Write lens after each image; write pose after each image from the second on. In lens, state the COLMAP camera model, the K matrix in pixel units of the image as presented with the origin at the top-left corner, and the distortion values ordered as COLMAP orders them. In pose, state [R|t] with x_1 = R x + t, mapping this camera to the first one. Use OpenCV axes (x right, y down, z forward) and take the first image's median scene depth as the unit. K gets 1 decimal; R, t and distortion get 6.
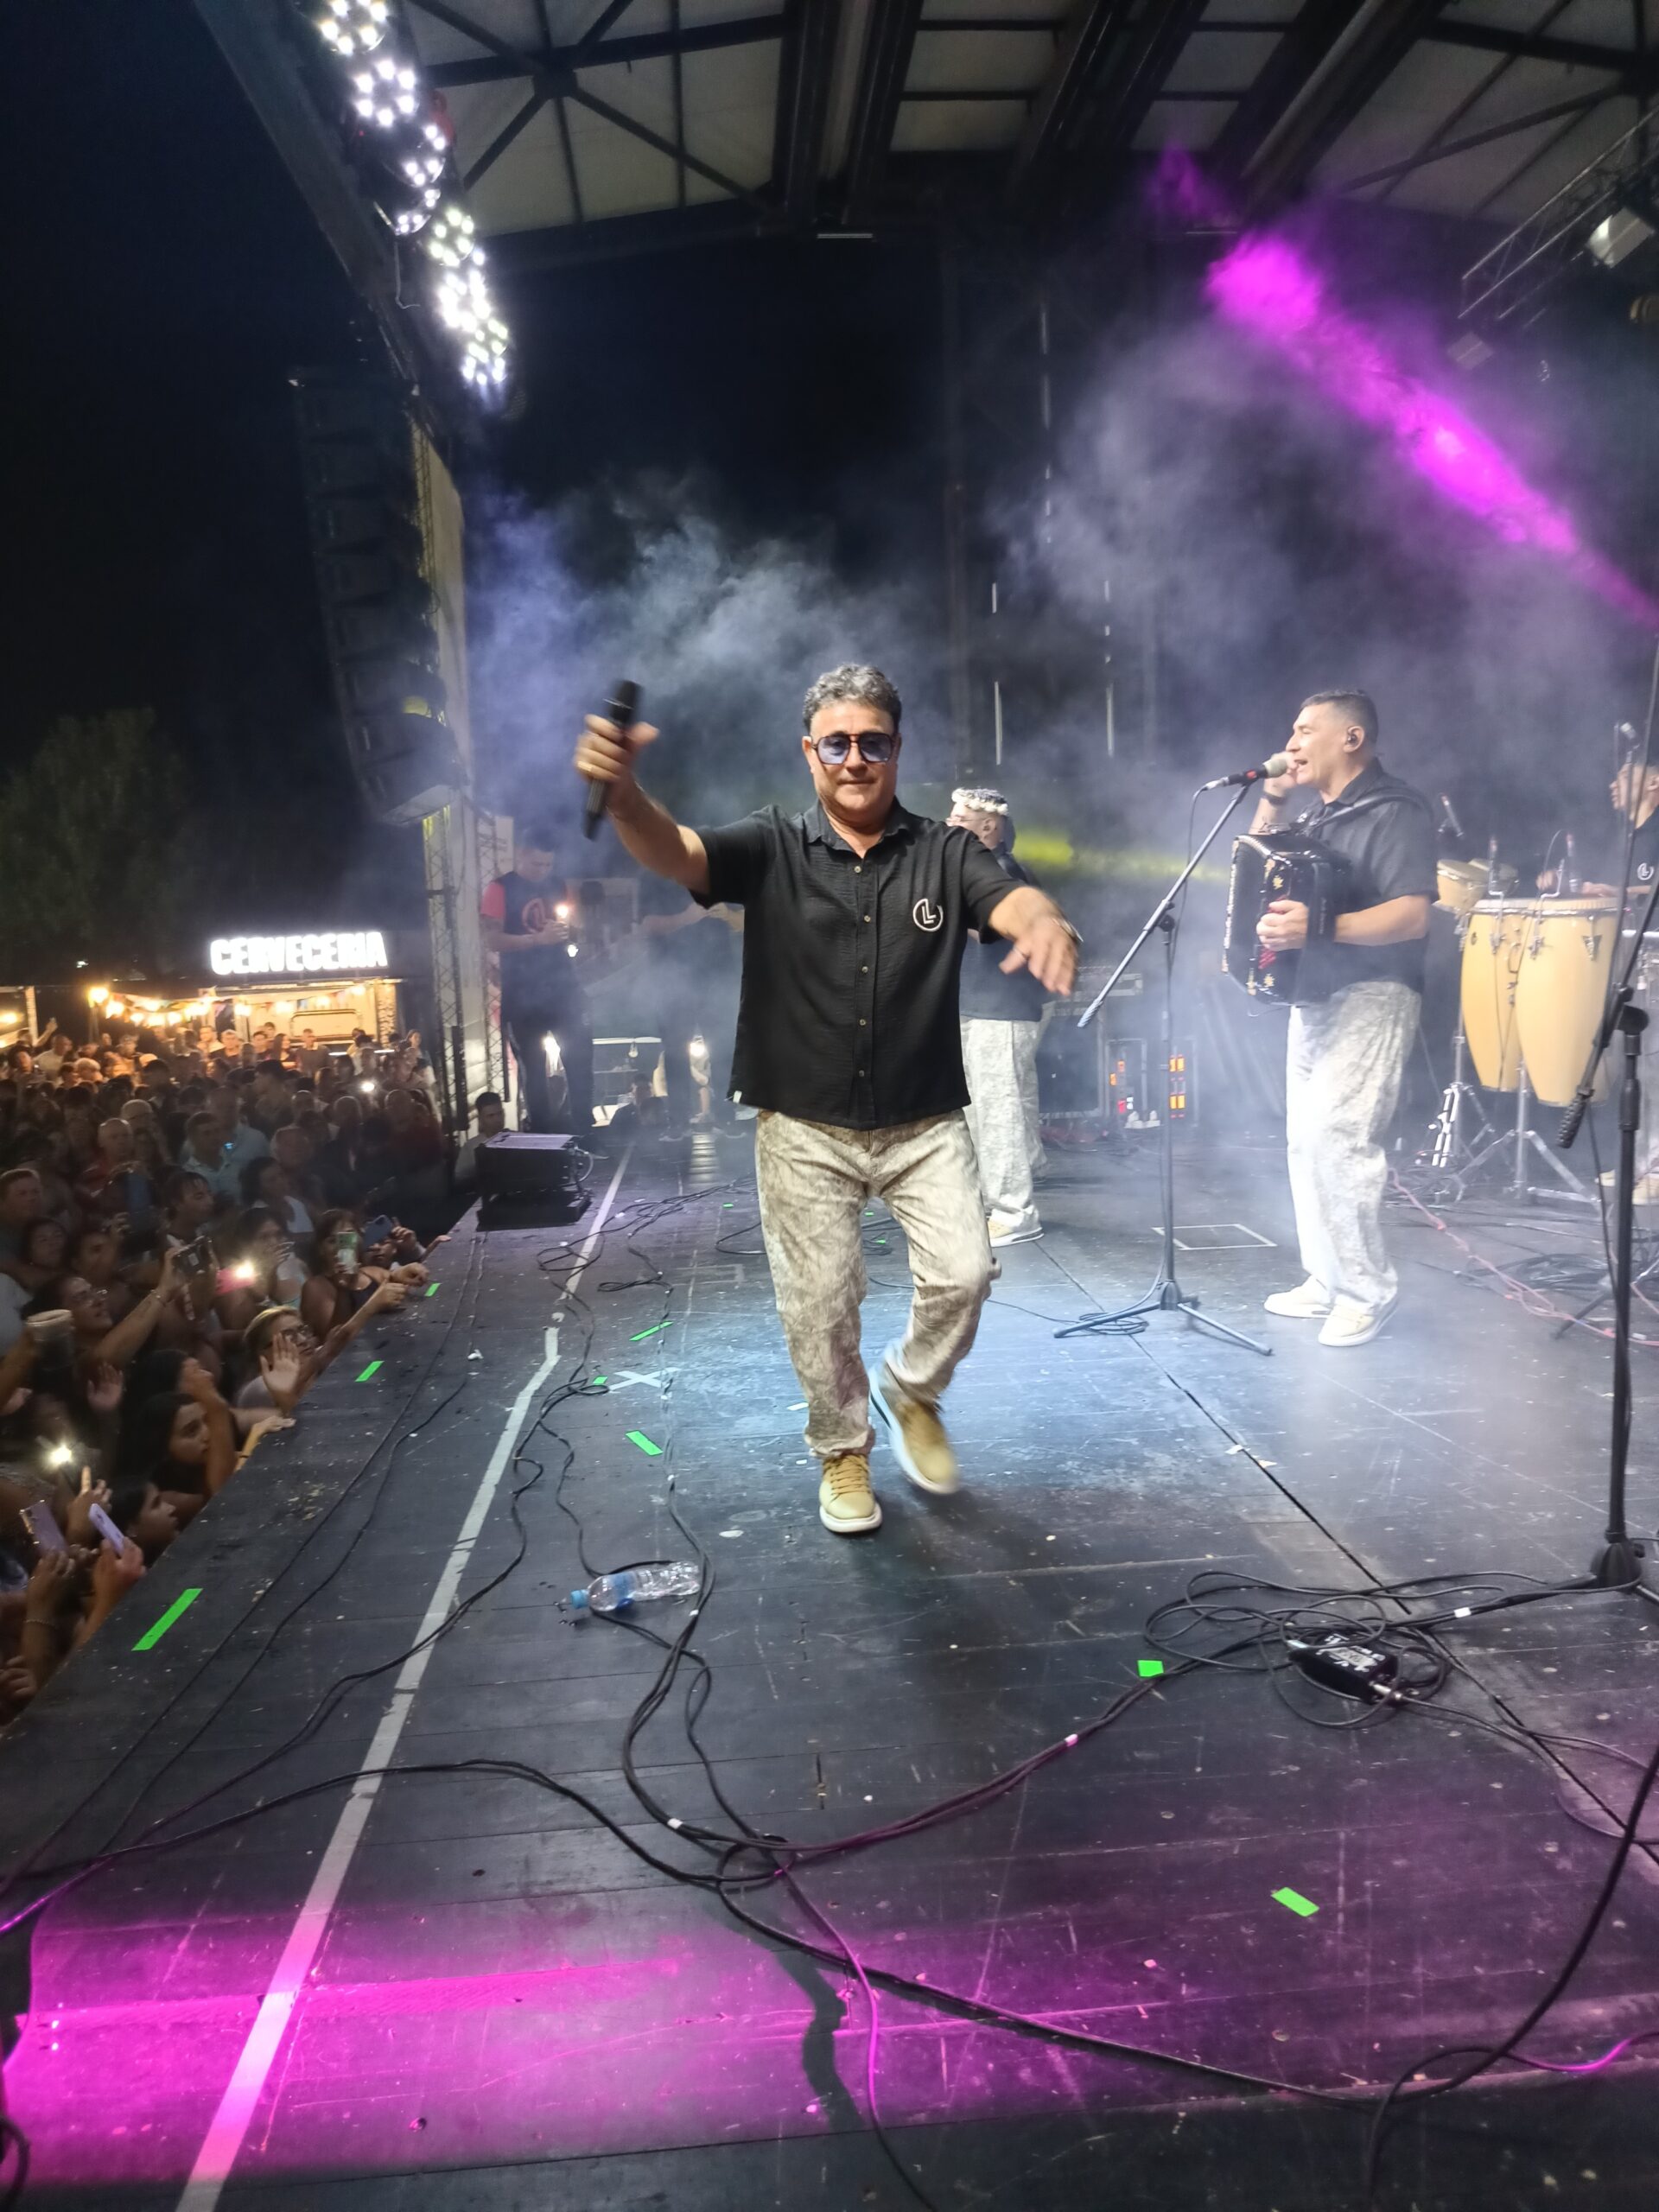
lens RADIAL K [[1446.3, 0, 829.5], [0, 1446.3, 1106.0], [0, 0, 1]] dist [0.028129, -0.105029]
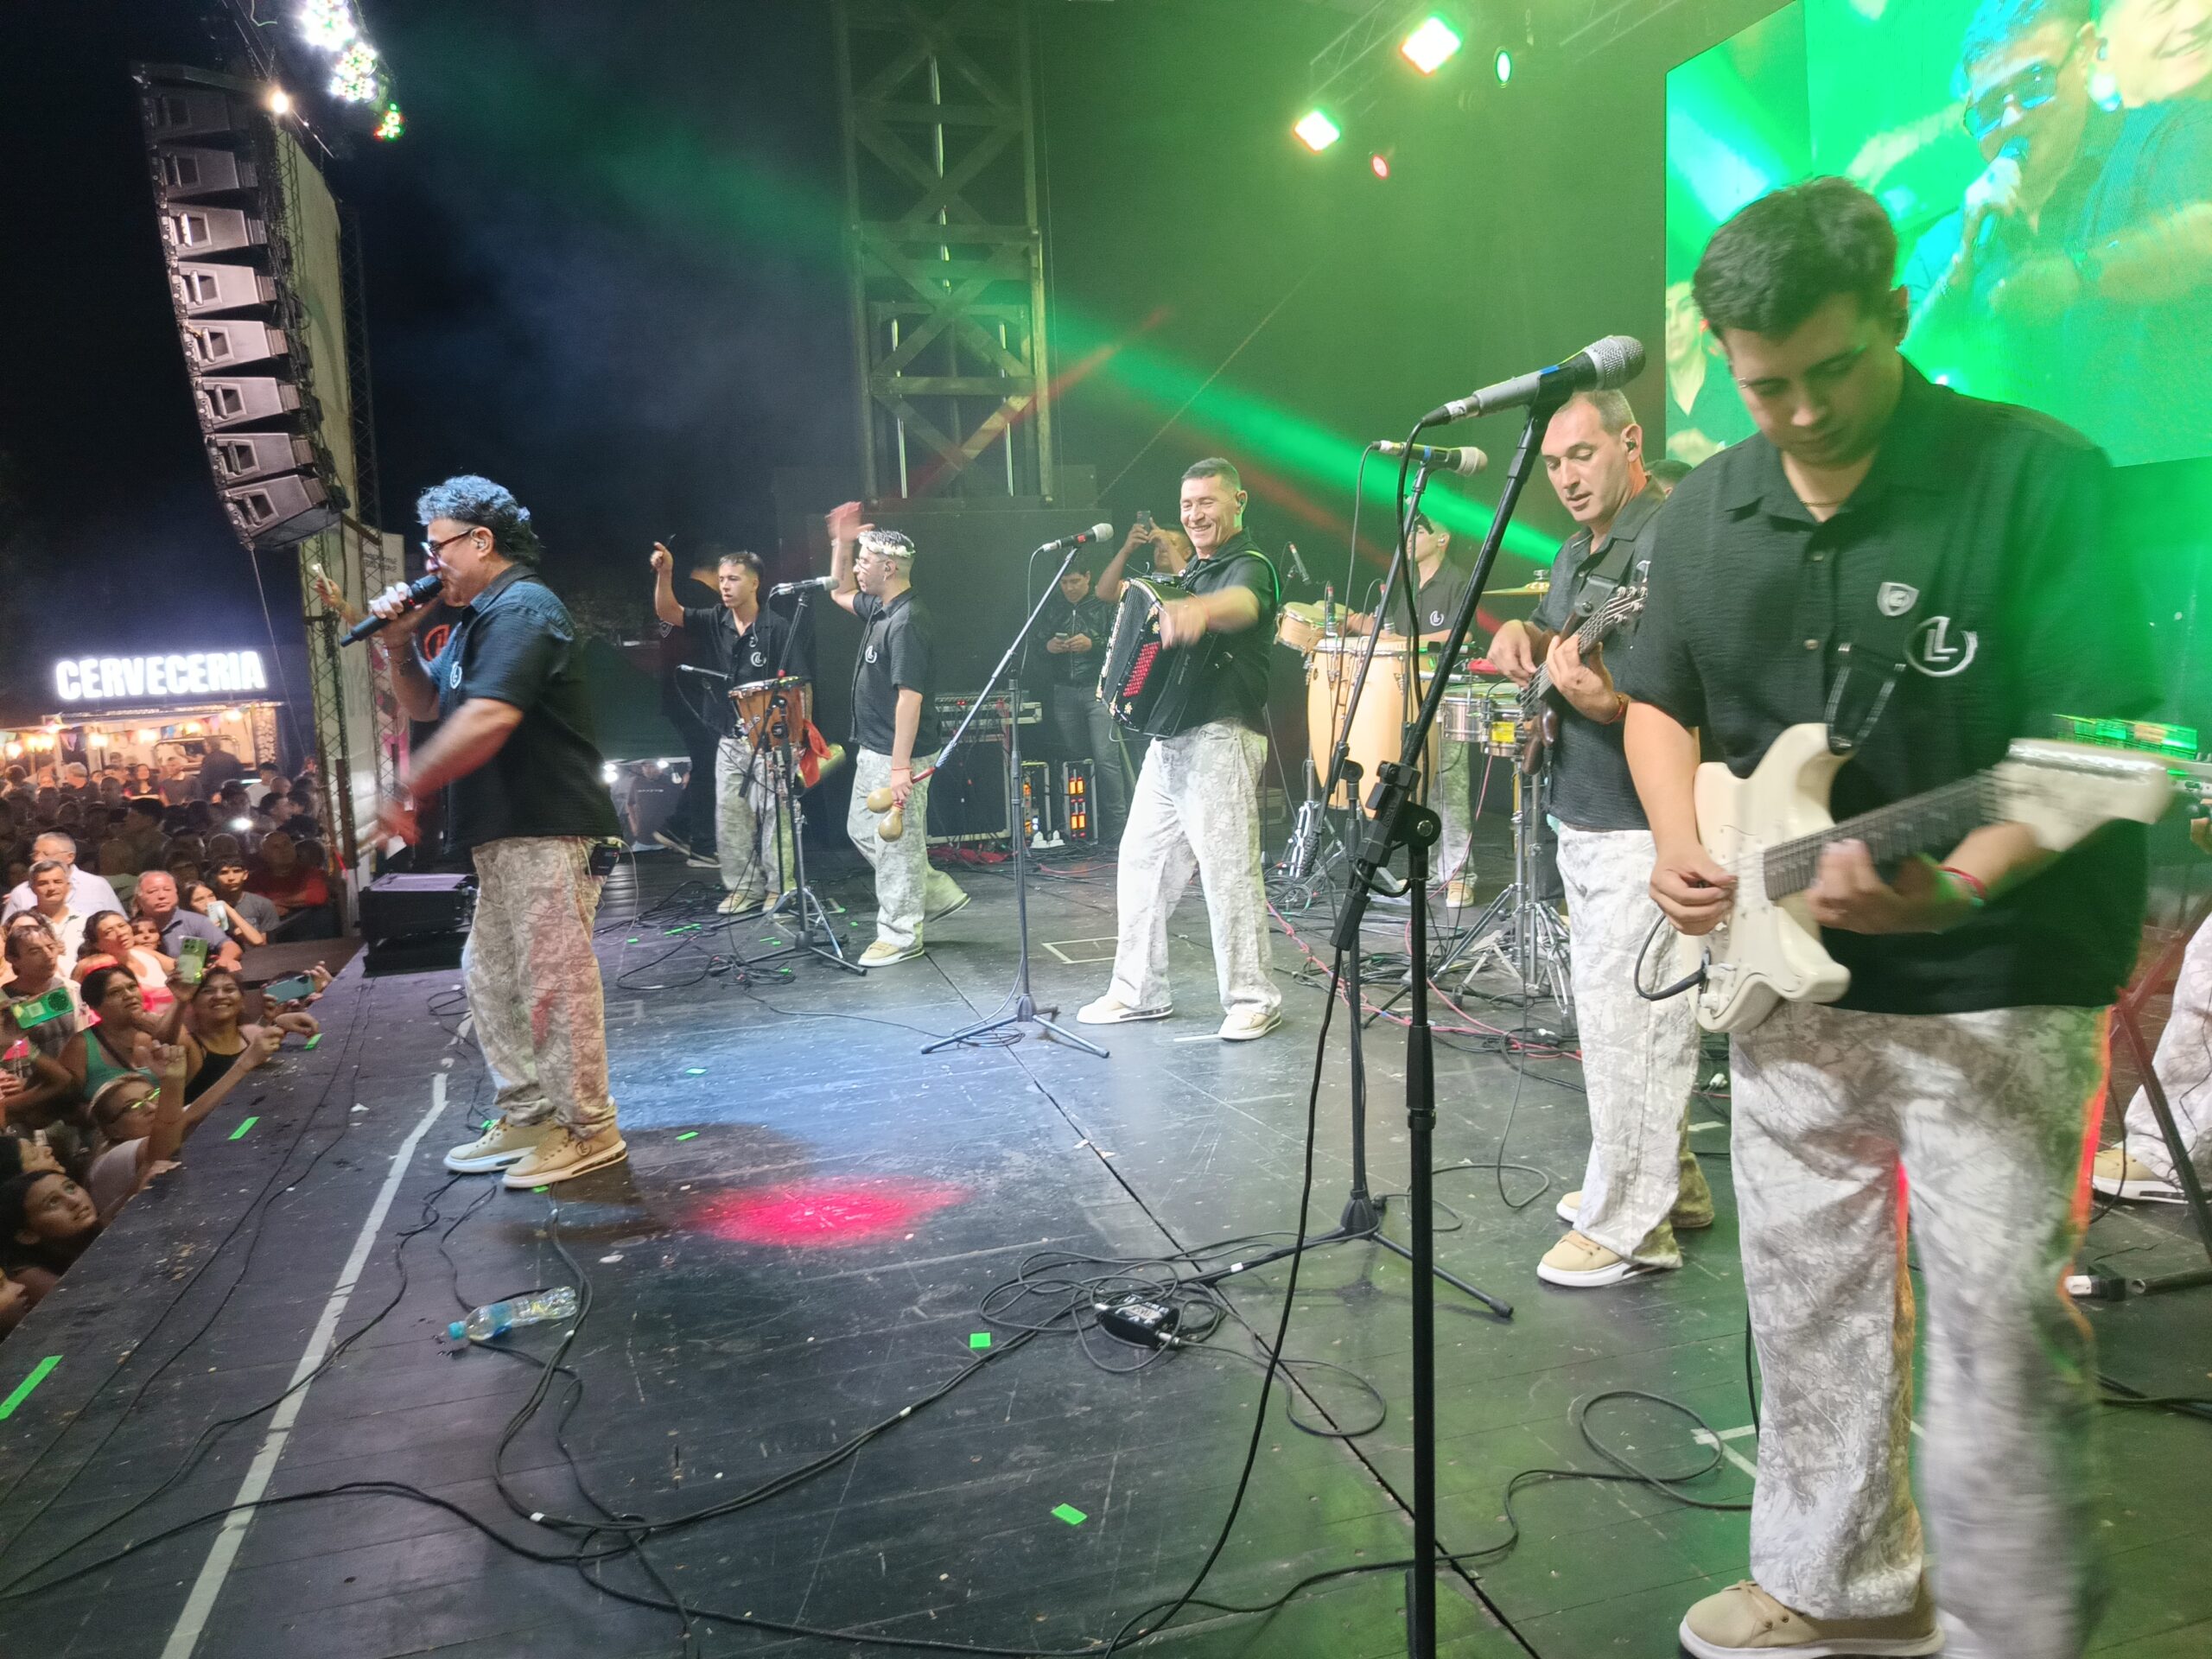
lens RADIAL K [[1445.0, 0, 1106.0], [0, 1445.0, 829.5], [0, 0, 1]] dist [-0.029660, -0.000658]
pose [[0.973346, -0.027622, 0.227670, 0.057720], [0.025244, 0.999592, 0.013351, -0.028654], [-0.227946, -0.007248, 0.973647, -0.122284]]
